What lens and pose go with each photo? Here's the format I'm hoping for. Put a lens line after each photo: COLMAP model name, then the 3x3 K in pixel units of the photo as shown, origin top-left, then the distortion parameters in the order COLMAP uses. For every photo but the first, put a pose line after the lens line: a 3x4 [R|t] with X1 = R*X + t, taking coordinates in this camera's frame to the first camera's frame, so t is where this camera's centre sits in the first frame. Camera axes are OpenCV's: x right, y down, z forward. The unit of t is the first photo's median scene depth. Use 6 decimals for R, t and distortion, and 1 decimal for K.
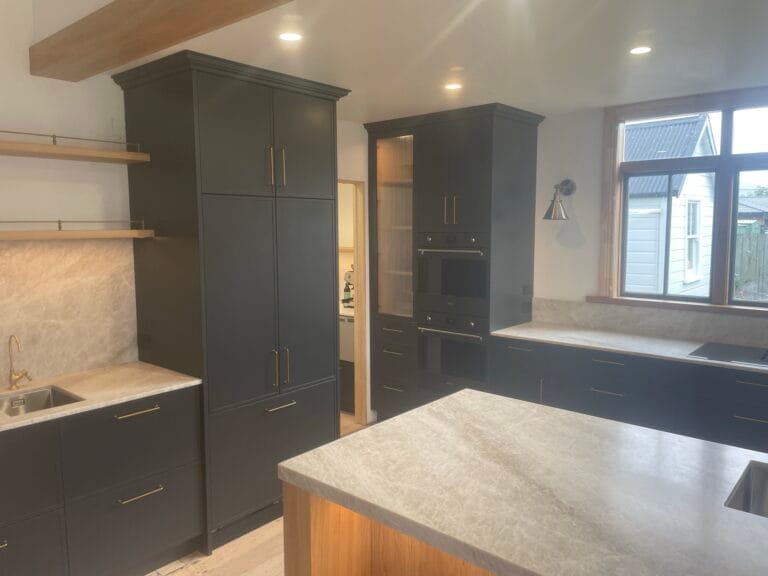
lens RADIAL K [[581.7, 0, 382.2], [0, 581.7, 282.3], [0, 0, 1]] dist [0.086340, -0.124121]
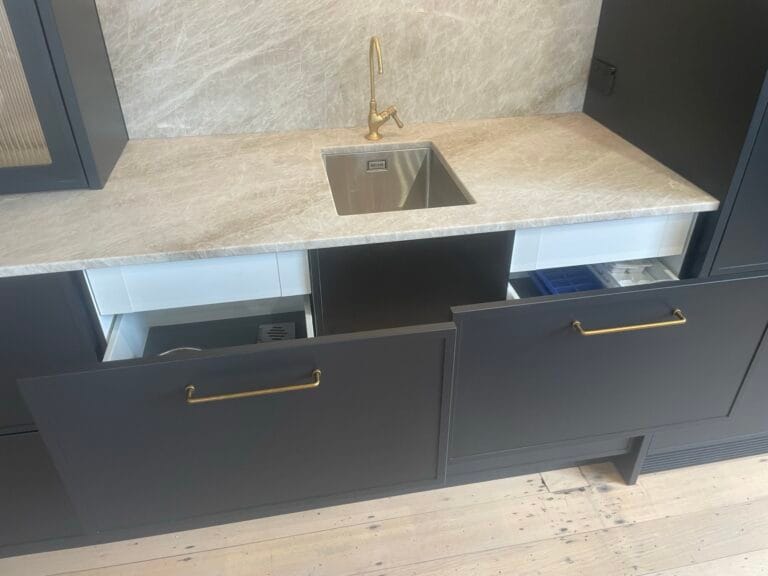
lens RADIAL K [[581.7, 0, 386.8], [0, 581.7, 283.3], [0, 0, 1]] dist [0.094776, -0.136243]
pose [[0.782252, 0.341804, -0.520819, -0.228156], [-0.063154, 0.875240, 0.479549, 0.024727], [0.619753, -0.342236, 0.706244, 0.474349]]
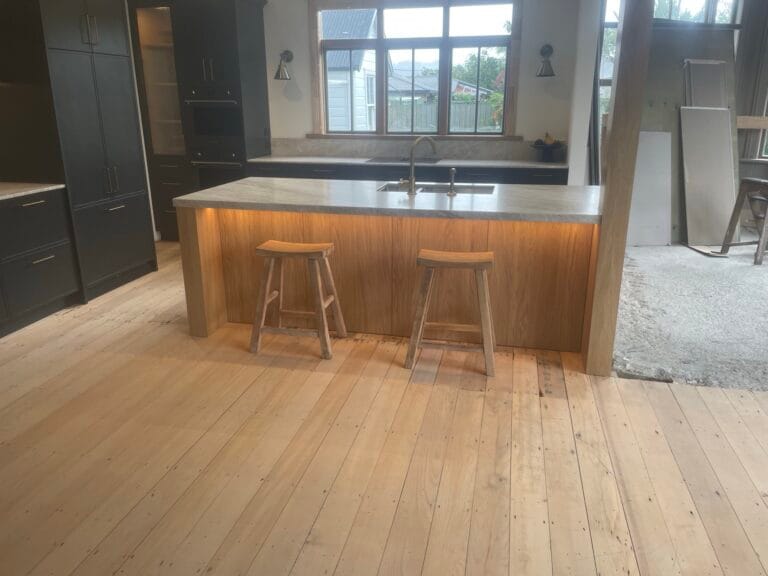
lens RADIAL K [[581.7, 0, 382.2], [0, 581.7, 282.3], [0, 0, 1]] dist [0.086340, -0.124121]
pose [[0.880530, -0.137089, 0.453733, -0.281961], [0.044507, 0.976945, 0.208799, 0.119155], [-0.471896, -0.163660, 0.866331, -0.602063]]
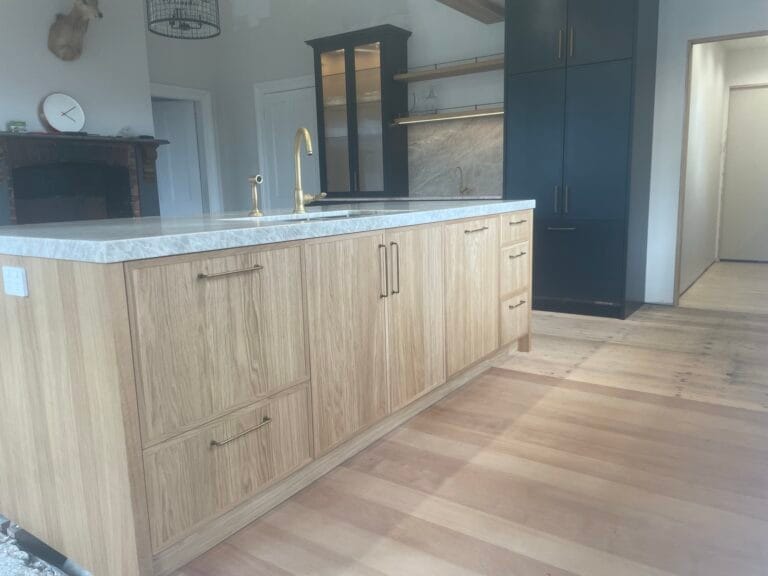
lens RADIAL K [[581.7, 0, 386.8], [0, 581.7, 283.3], [0, 0, 1]] dist [0.094776, -0.136243]
pose [[0.112532, 0.167118, -0.979494, 1.153205], [-0.072792, 0.984493, 0.159608, 0.151536], [0.990978, 0.053338, 0.122951, 0.448210]]
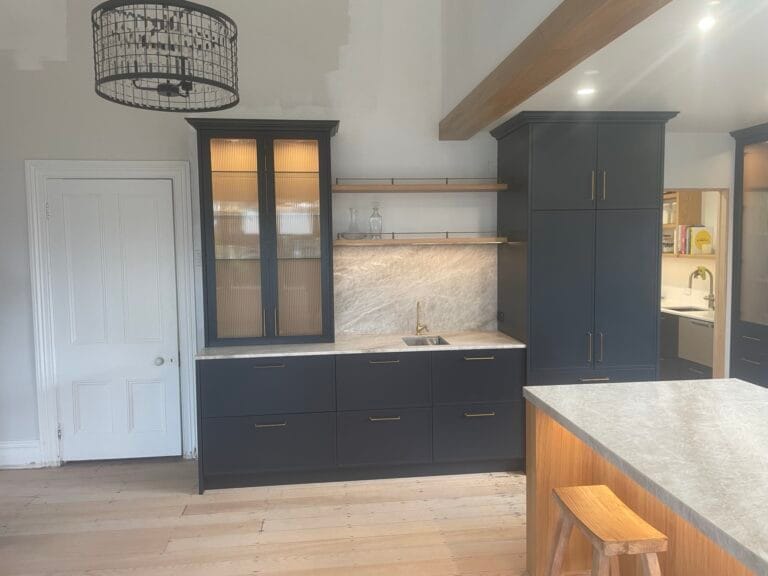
lens RADIAL K [[581.7, 0, 386.8], [0, 581.7, 283.3], [0, 0, 1]] dist [0.094776, -0.136243]
pose [[0.737633, 0.044264, -0.673750, 0.336335], [-0.057409, 0.998347, 0.002737, 0.032721], [0.672757, 0.036660, 0.738955, -0.220219]]
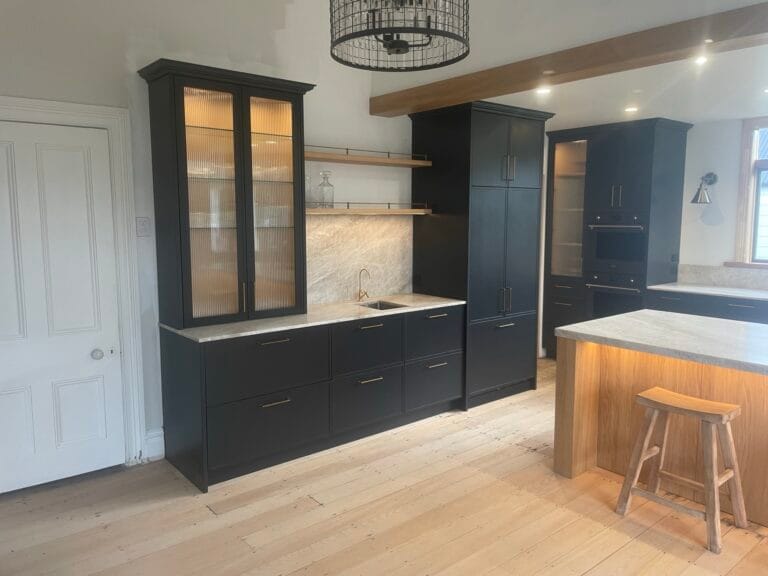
lens RADIAL K [[581.7, 0, 382.2], [0, 581.7, 282.3], [0, 0, 1]] dist [0.086340, -0.124121]
pose [[0.986163, 0.023807, -0.164062, -0.246941], [-0.020852, 0.999588, 0.019710, 0.077940], [0.164464, -0.016017, 0.986253, -0.562880]]
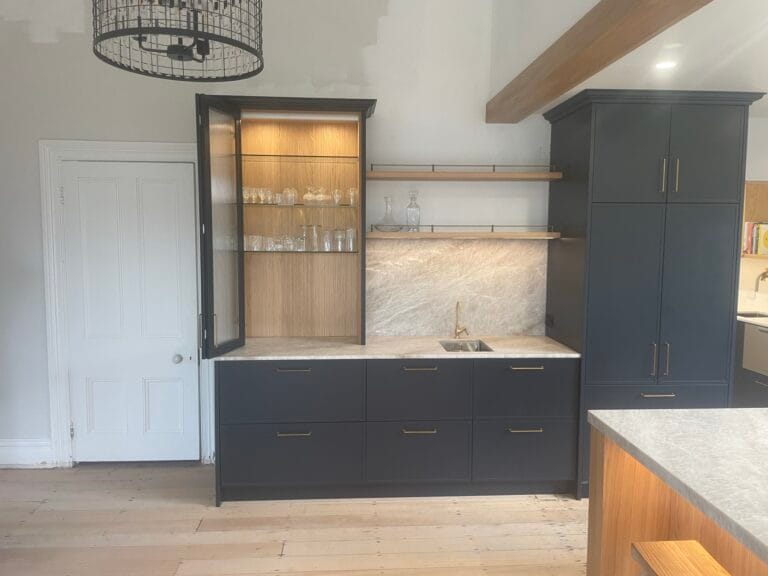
lens RADIAL K [[583.0, 0, 383.5], [0, 583.0, 283.2], [0, 0, 1]] dist [0.089928, -0.130675]
pose [[0.700399, 0.072072, -0.710103, 0.239882], [-0.079480, 0.996577, 0.022753, 0.020247], [0.709312, 0.040503, 0.703730, -0.147127]]
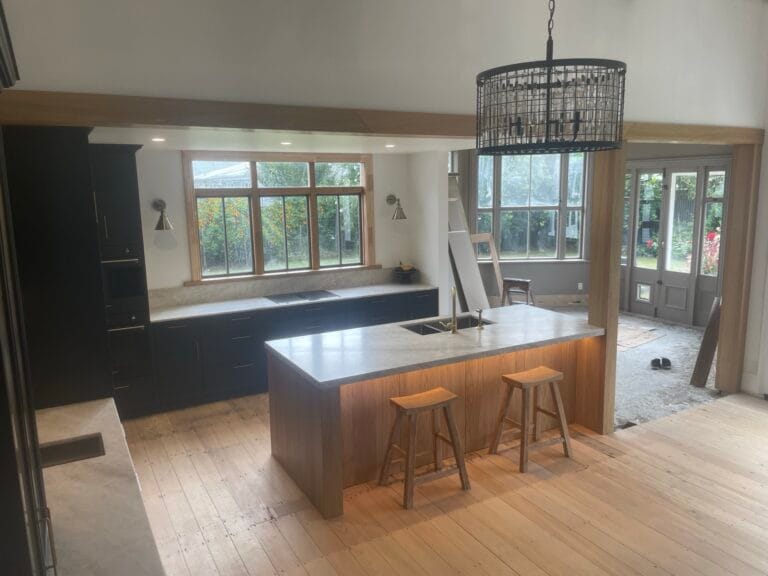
lens RADIAL K [[581.7, 0, 386.8], [0, 581.7, 283.3], [0, 0, 1]] dist [0.094776, -0.136243]
pose [[0.335267, -0.154232, 0.929413, -1.060360], [0.109079, 0.986229, 0.124312, -0.127438], [-0.935787, 0.059702, 0.347474, 0.067731]]
